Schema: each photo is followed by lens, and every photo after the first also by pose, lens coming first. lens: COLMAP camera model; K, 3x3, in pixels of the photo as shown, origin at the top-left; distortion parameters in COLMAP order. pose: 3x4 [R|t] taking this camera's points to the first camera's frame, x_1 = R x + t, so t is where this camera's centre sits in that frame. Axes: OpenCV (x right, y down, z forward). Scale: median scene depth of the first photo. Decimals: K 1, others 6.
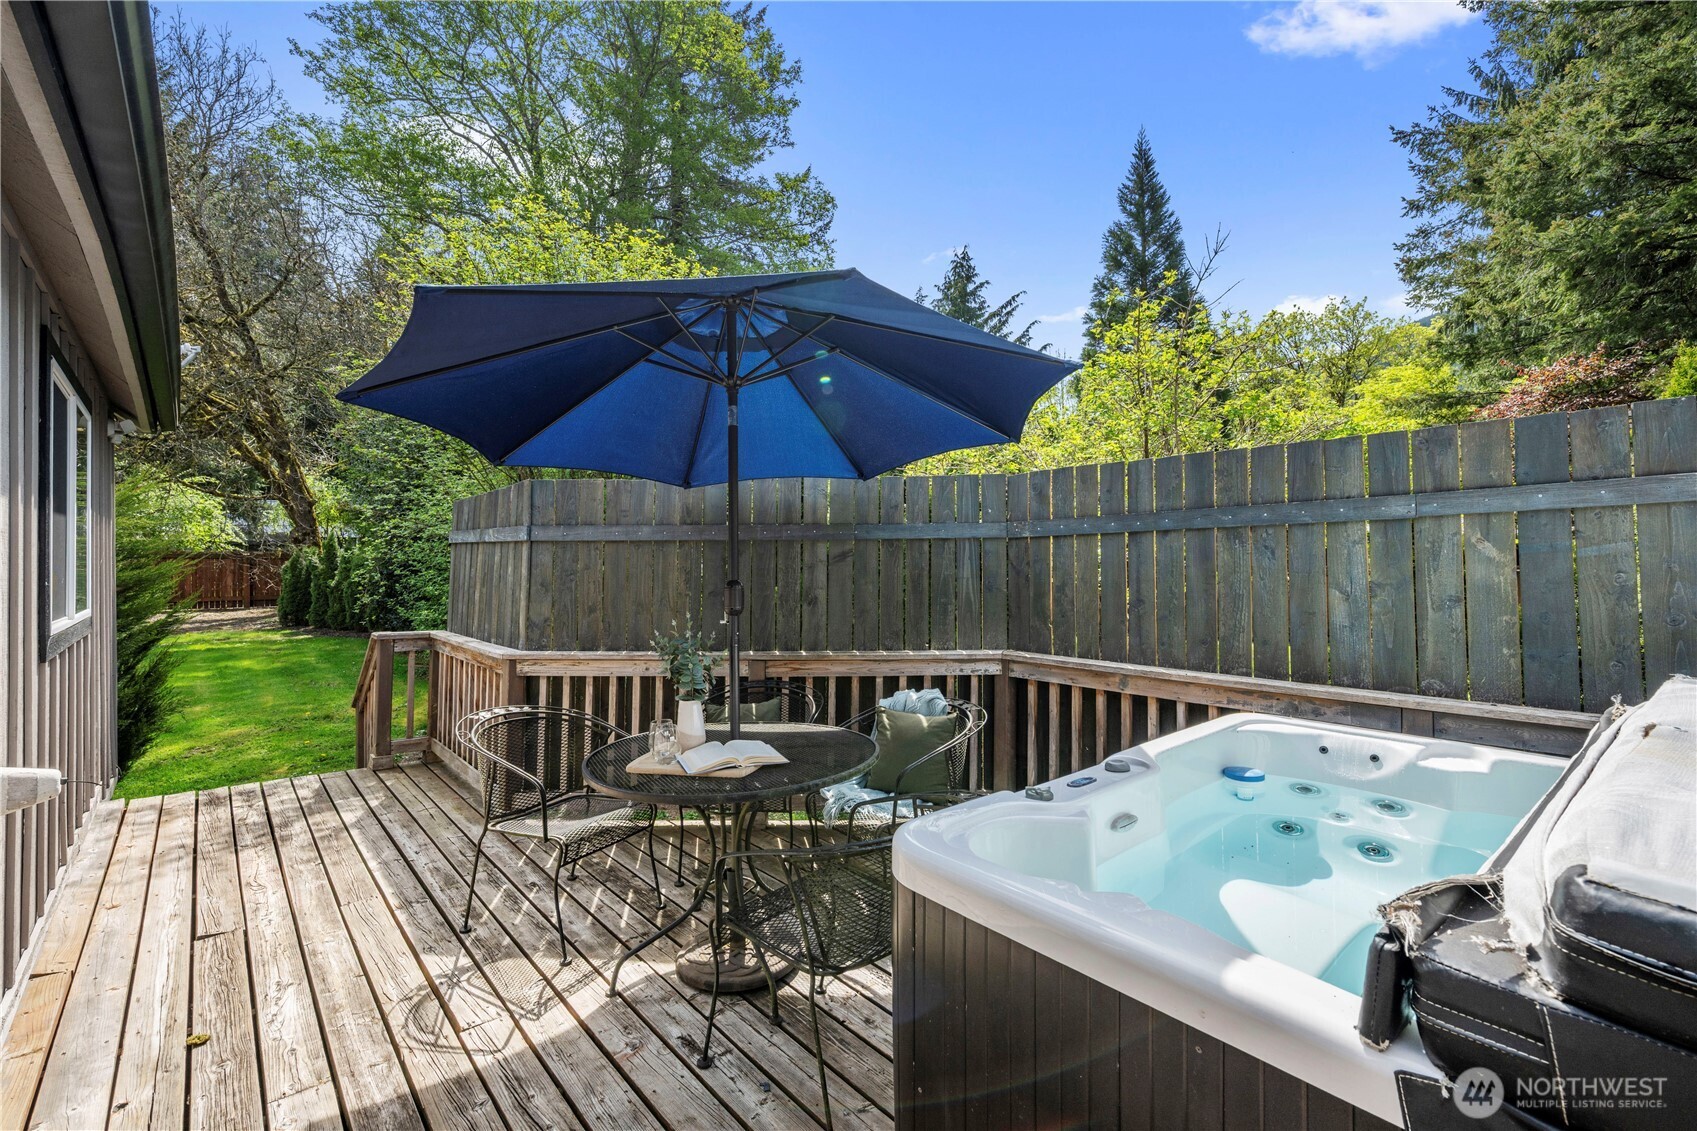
lens RADIAL K [[751.6, 0, 842.5], [0, 751.6, 560.5], [0, 0, 1]] dist [0.000495, 0.000077]
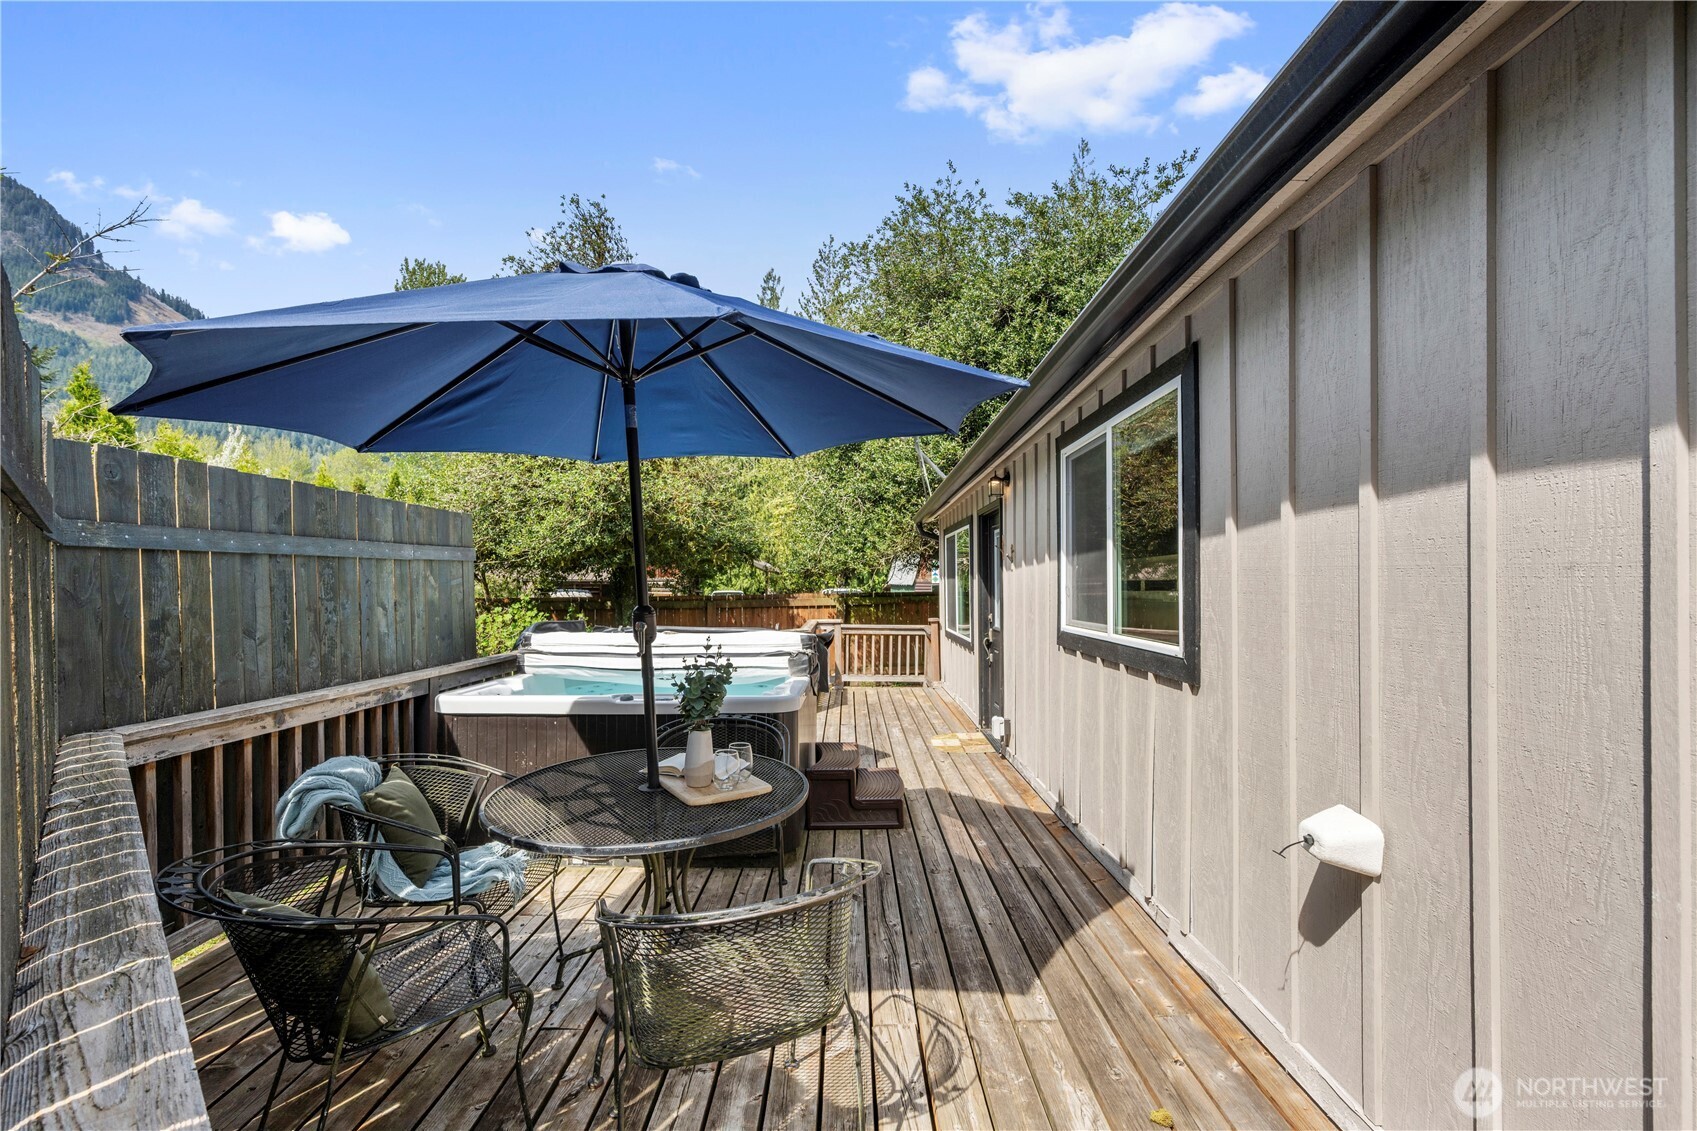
lens RADIAL K [[751.6, 0, 848.4], [0, 751.6, 577.4], [0, 0, 1]] dist [0.000495, 0.000077]
pose [[-0.767263, 0.011512, 0.641229, -1.039602], [0.003866, 0.999904, -0.013325, 0.005546], [-0.641321, -0.007745, -0.767234, 1.741162]]
